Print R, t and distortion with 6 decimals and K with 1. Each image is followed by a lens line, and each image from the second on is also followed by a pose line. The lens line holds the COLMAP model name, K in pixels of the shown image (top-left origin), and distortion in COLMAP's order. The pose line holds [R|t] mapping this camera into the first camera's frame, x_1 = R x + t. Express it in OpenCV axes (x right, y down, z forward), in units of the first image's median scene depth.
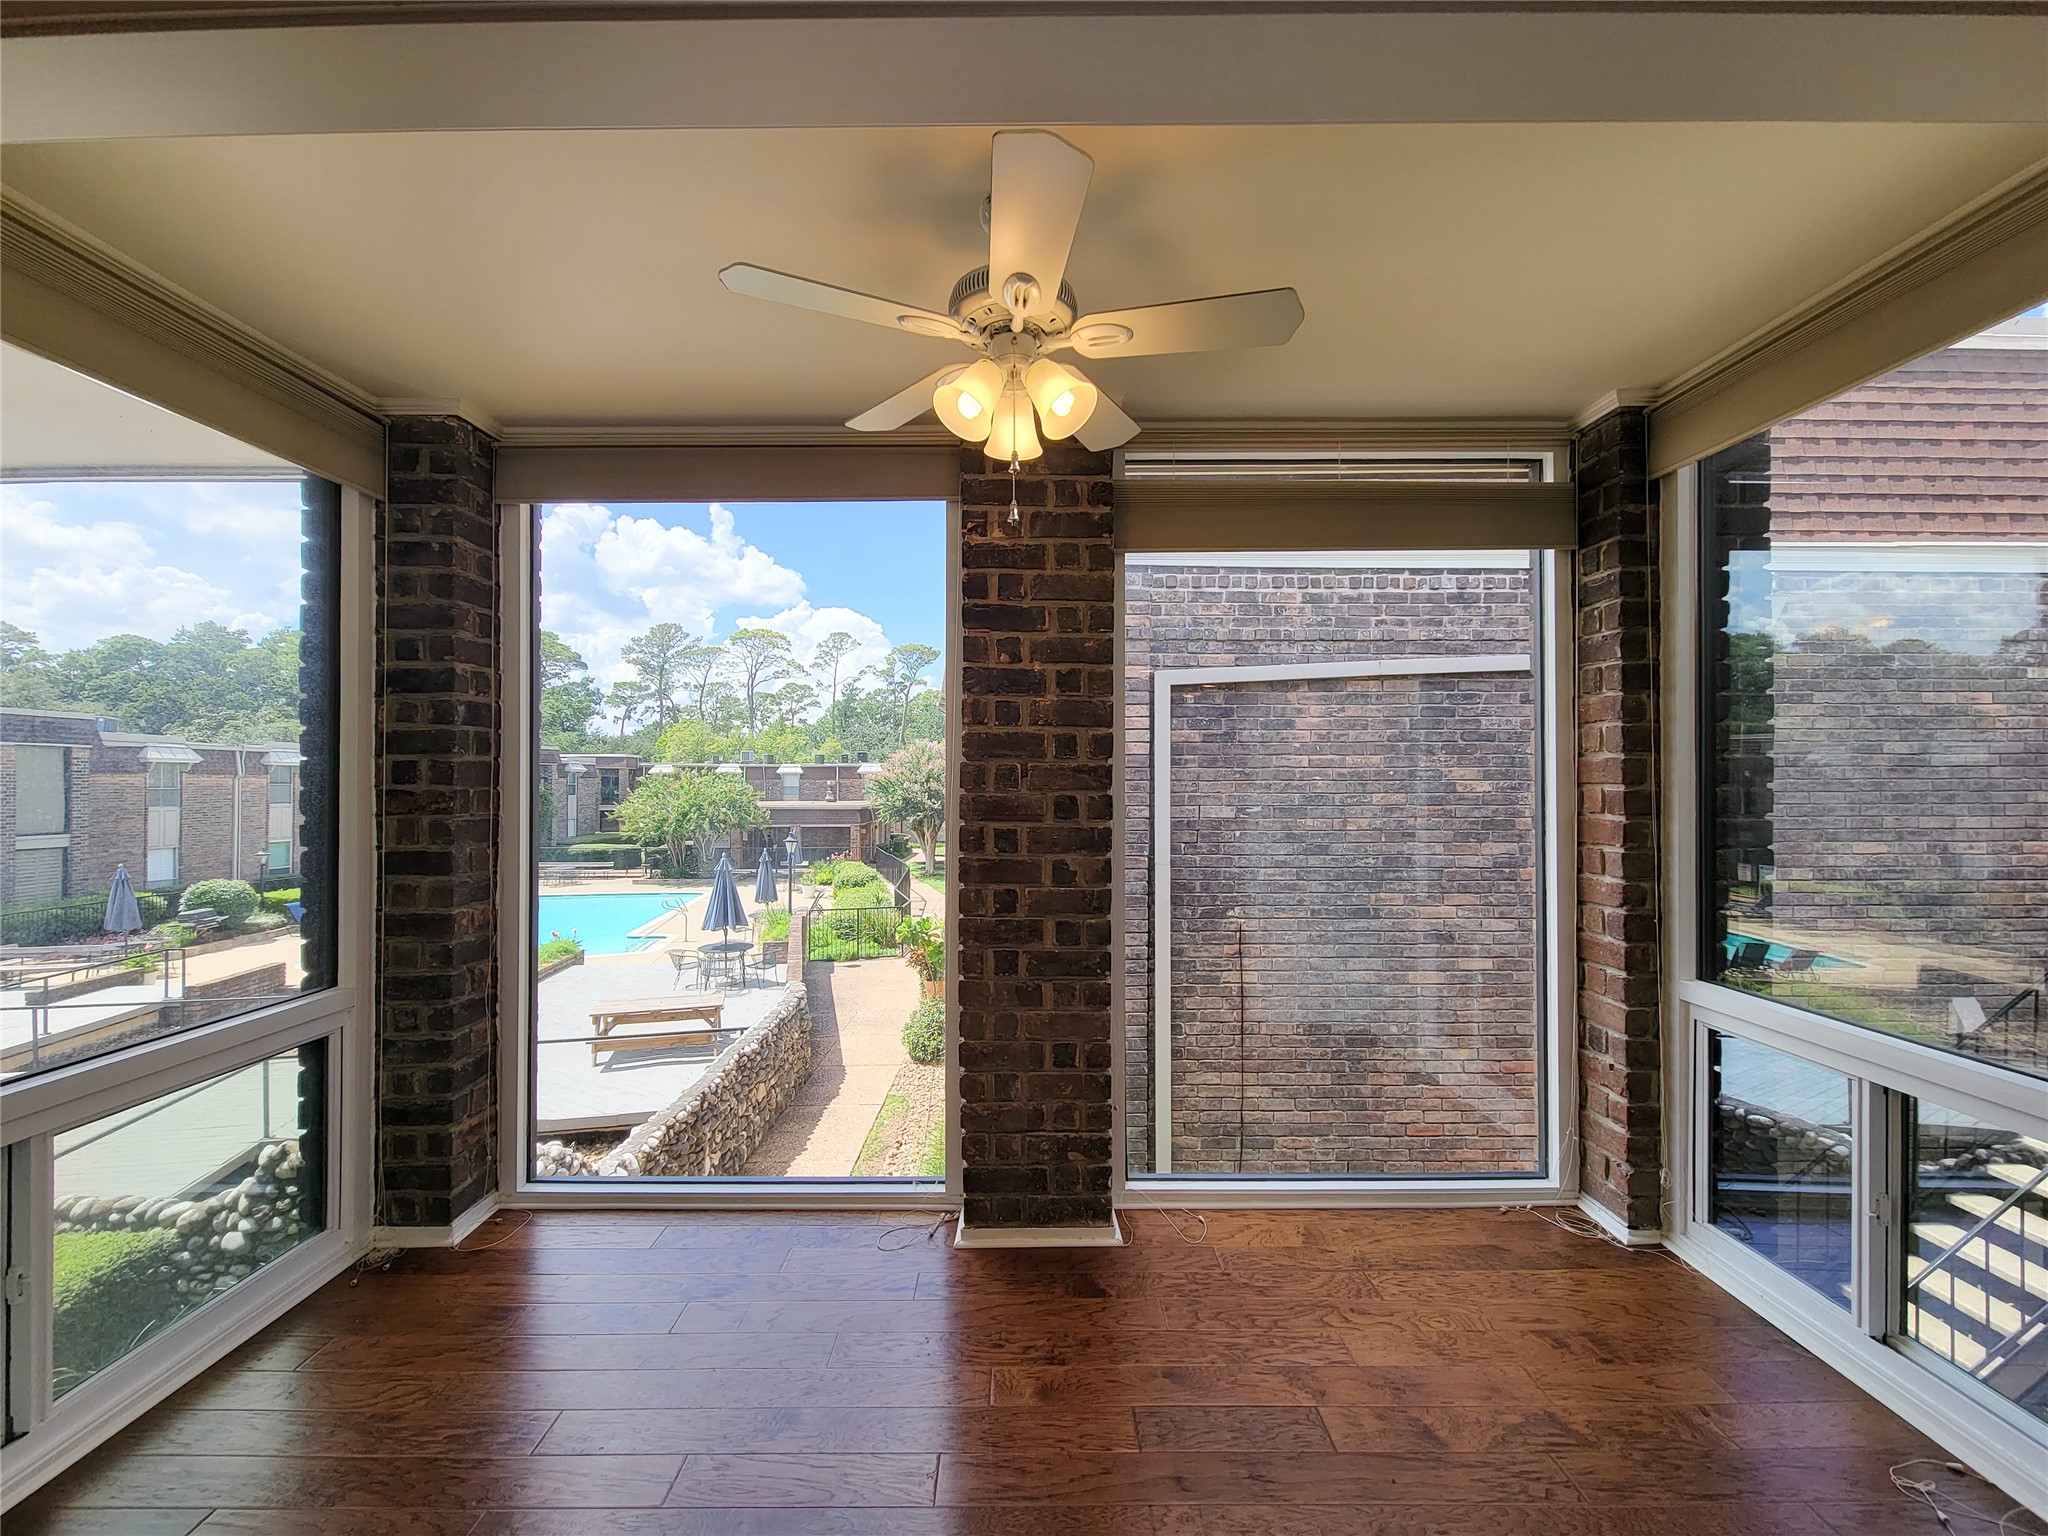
lens RADIAL K [[837.1, 0, 1026.1], [0, 837.1, 776.3], [0, 0, 1]] dist [0.009122, -0.007256]
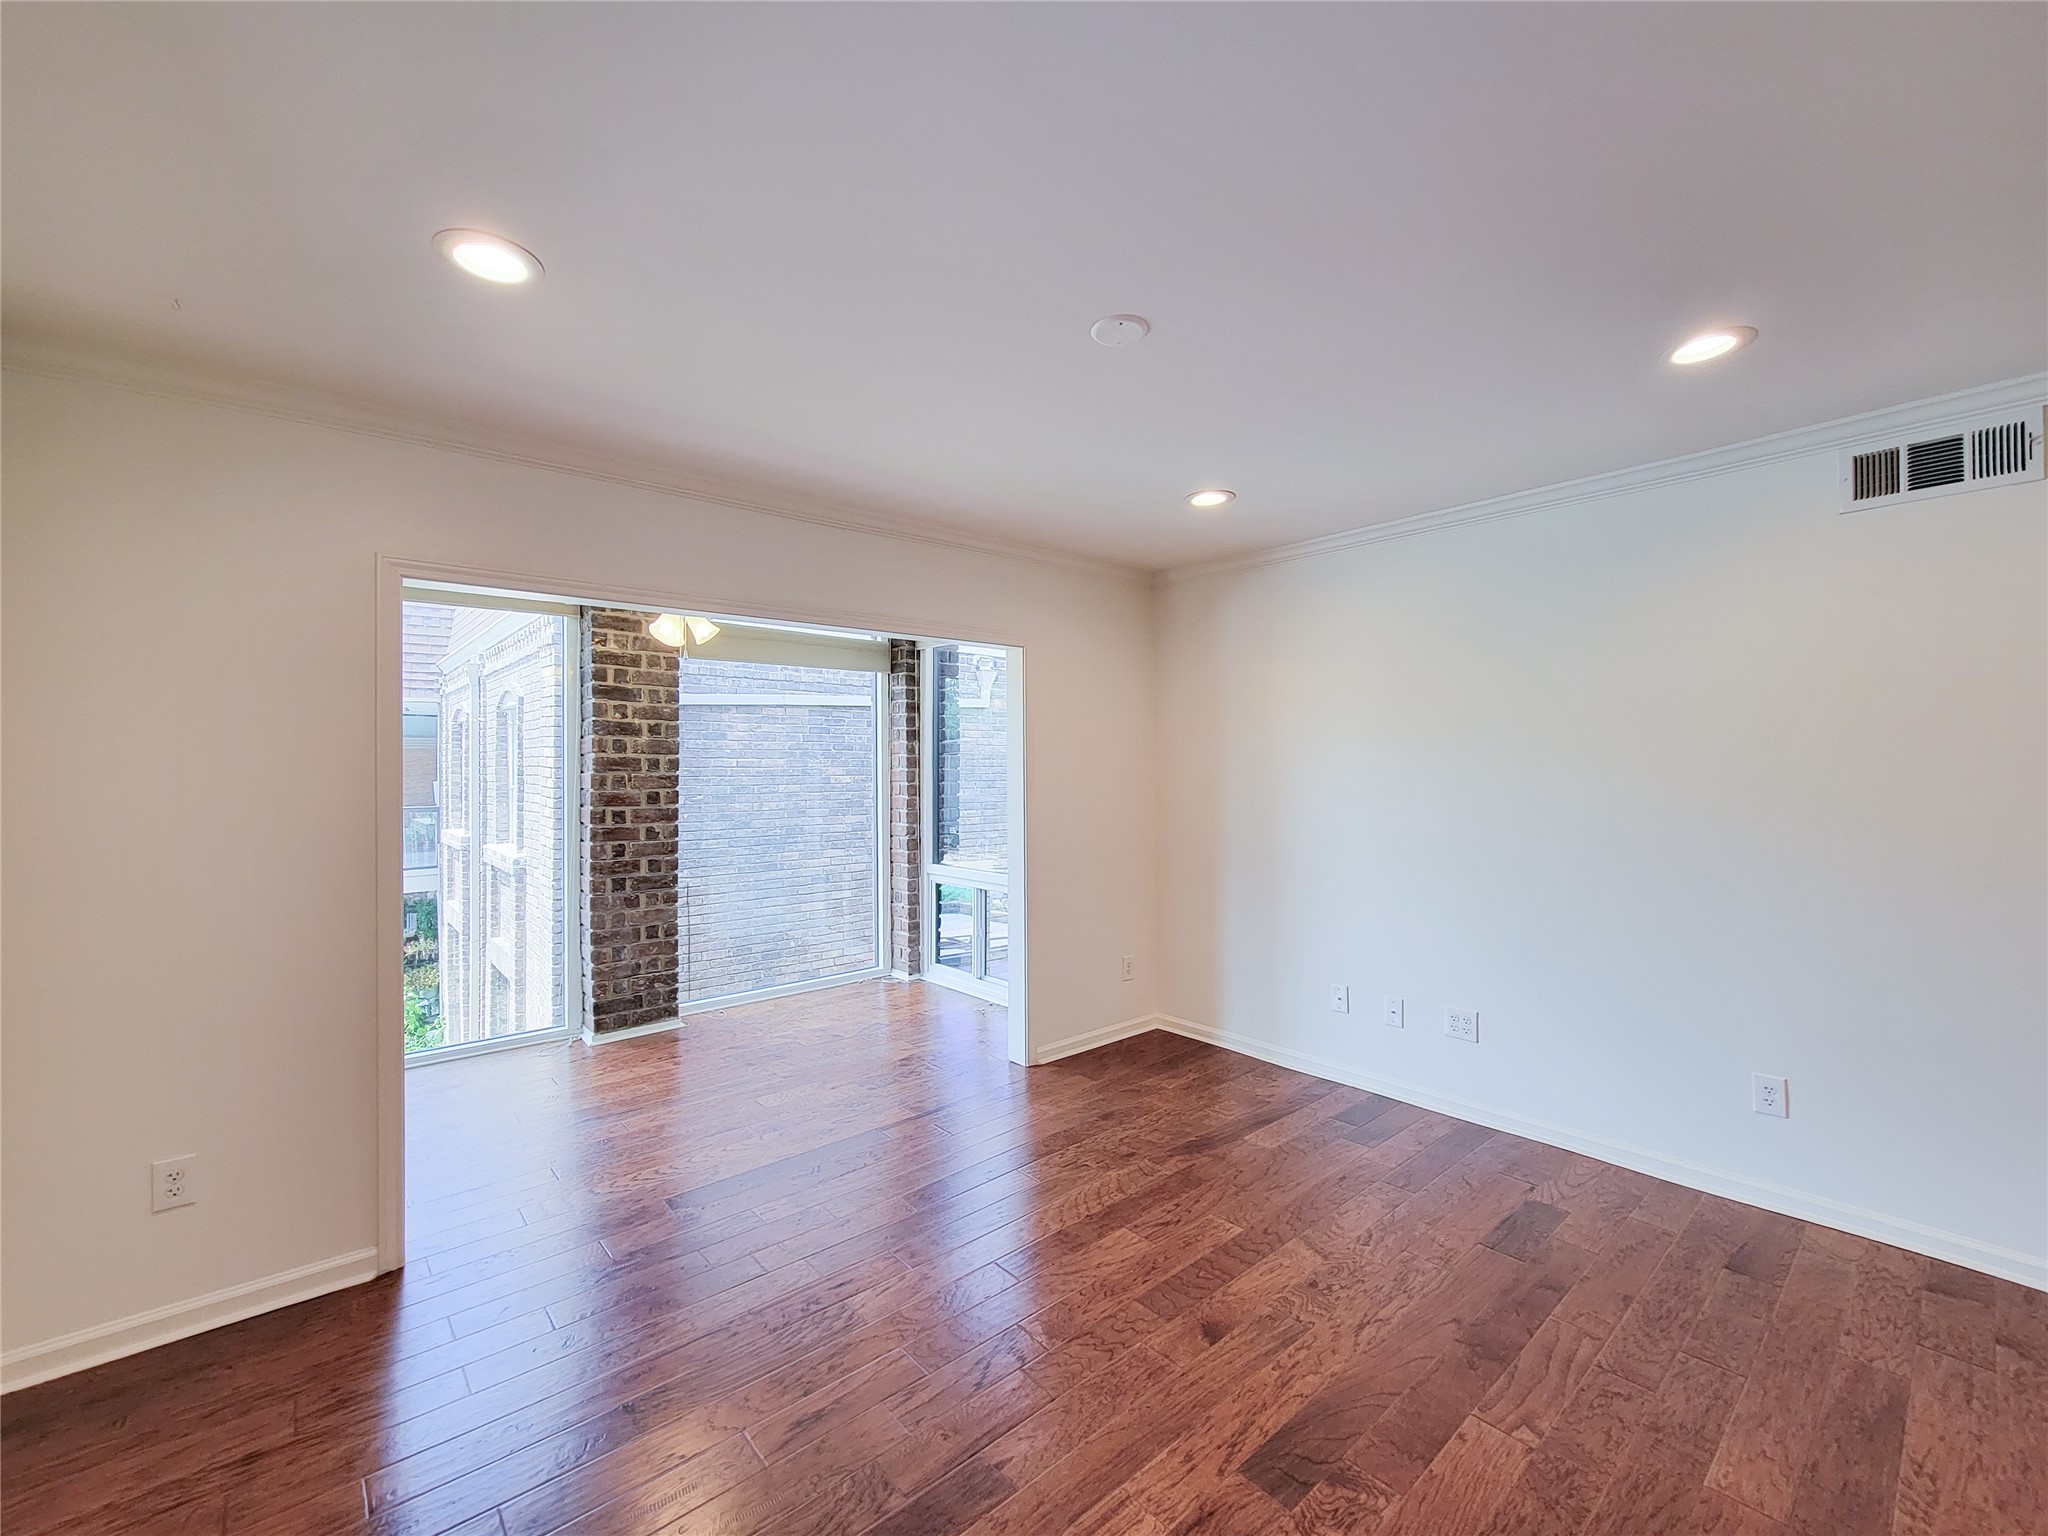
lens RADIAL K [[845.4, 0, 1017.1], [0, 845.4, 771.5], [0, 0, 1]] dist [0.000023, -0.000086]
pose [[0.759002, -0.003520, 0.651078, -0.519757], [-0.001998, 0.999968, 0.007735, -0.034441], [-0.651085, -0.007172, 0.758971, -0.875693]]
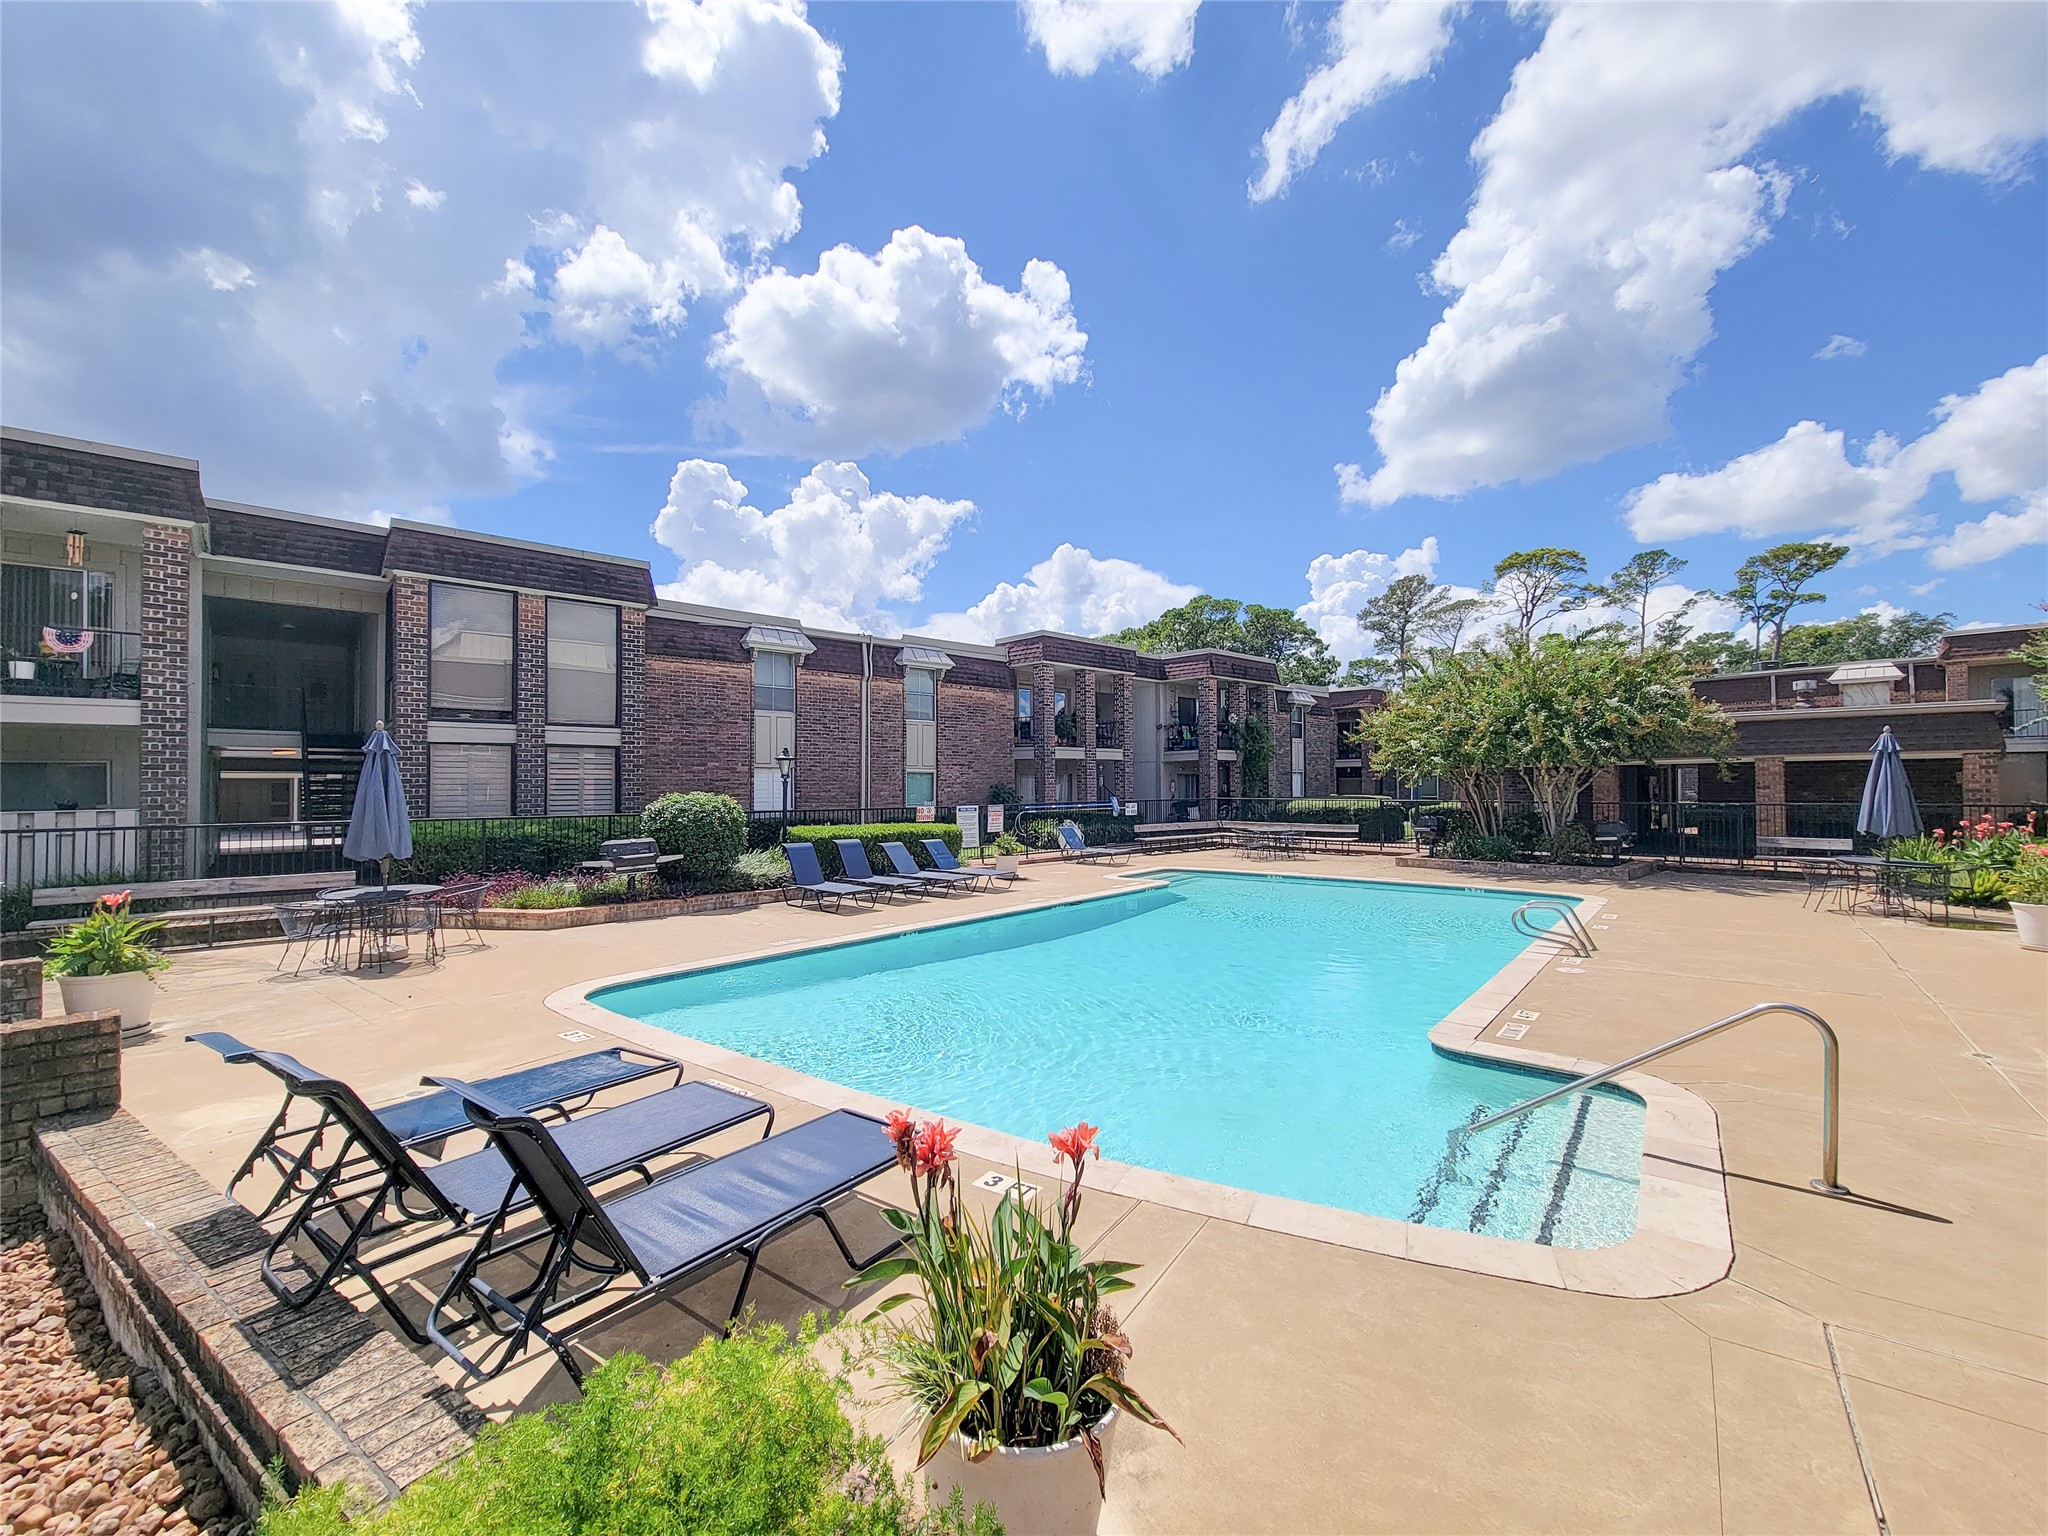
lens RADIAL K [[837.1, 0, 1026.1], [0, 837.1, 776.3], [0, 0, 1]] dist [0.009122, -0.007256]
pose [[0.678393, -0.010419, -0.734626, -3.725681], [0.010987, 0.999931, -0.004036, 1.111337], [0.734617, -0.005334, 0.678461, 7.378932]]
